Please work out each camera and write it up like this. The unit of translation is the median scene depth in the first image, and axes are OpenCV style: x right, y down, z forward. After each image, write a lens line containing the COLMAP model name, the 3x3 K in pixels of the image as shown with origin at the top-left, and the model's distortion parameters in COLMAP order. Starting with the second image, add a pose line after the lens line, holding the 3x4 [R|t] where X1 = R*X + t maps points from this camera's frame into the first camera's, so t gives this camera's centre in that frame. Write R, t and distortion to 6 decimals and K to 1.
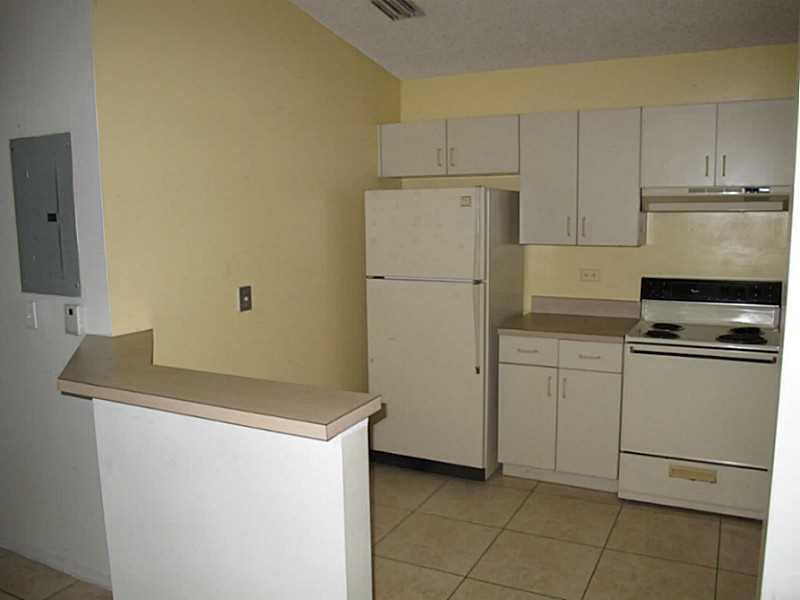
lens RADIAL K [[669.0, 0, 400.0], [0, 669.0, 300.0], [0, 0, 1]] dist [-0.137267, 0.097736]
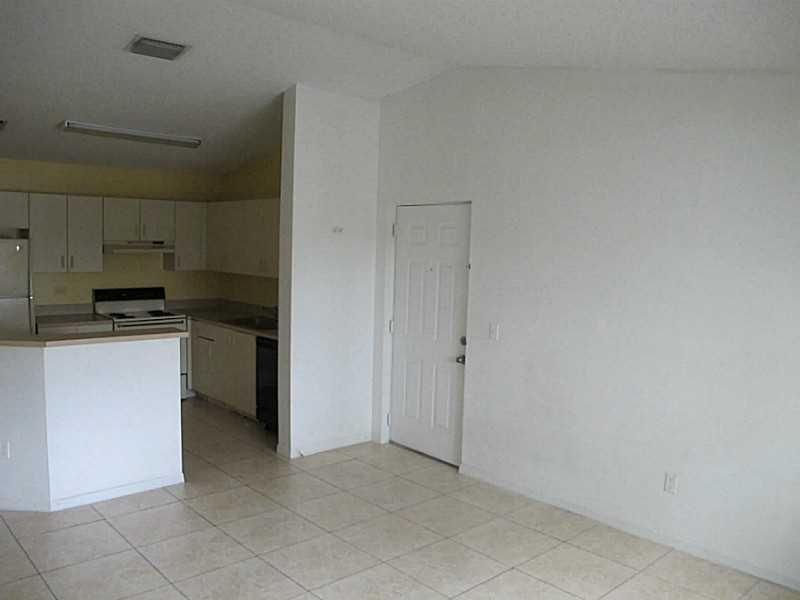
lens RADIAL K [[672.8, 0, 403.4], [0, 672.8, 306.7], [0, 0, 1]] dist [-0.141635, 0.112456]
pose [[0.341728, -0.069899, 0.937196, -1.084958], [0.091221, 0.994988, 0.040948, 0.016607], [-0.935361, 0.071499, 0.346391, -0.415301]]
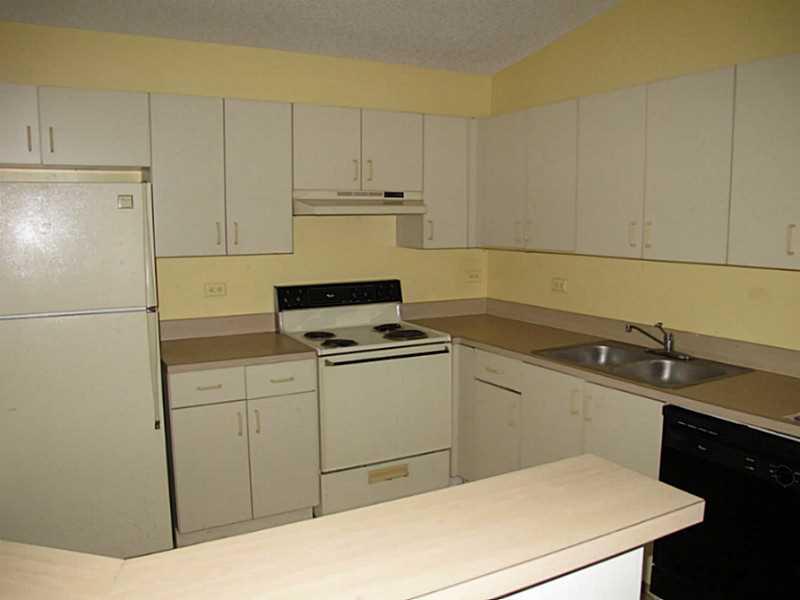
lens RADIAL K [[672.8, 0, 403.4], [0, 672.8, 306.7], [0, 0, 1]] dist [-0.141635, 0.112456]
pose [[0.547757, -0.097813, 0.830900, -0.347995], [0.104956, 0.993330, 0.047744, -0.035428], [-0.830028, 0.061056, 0.554370, 0.357606]]
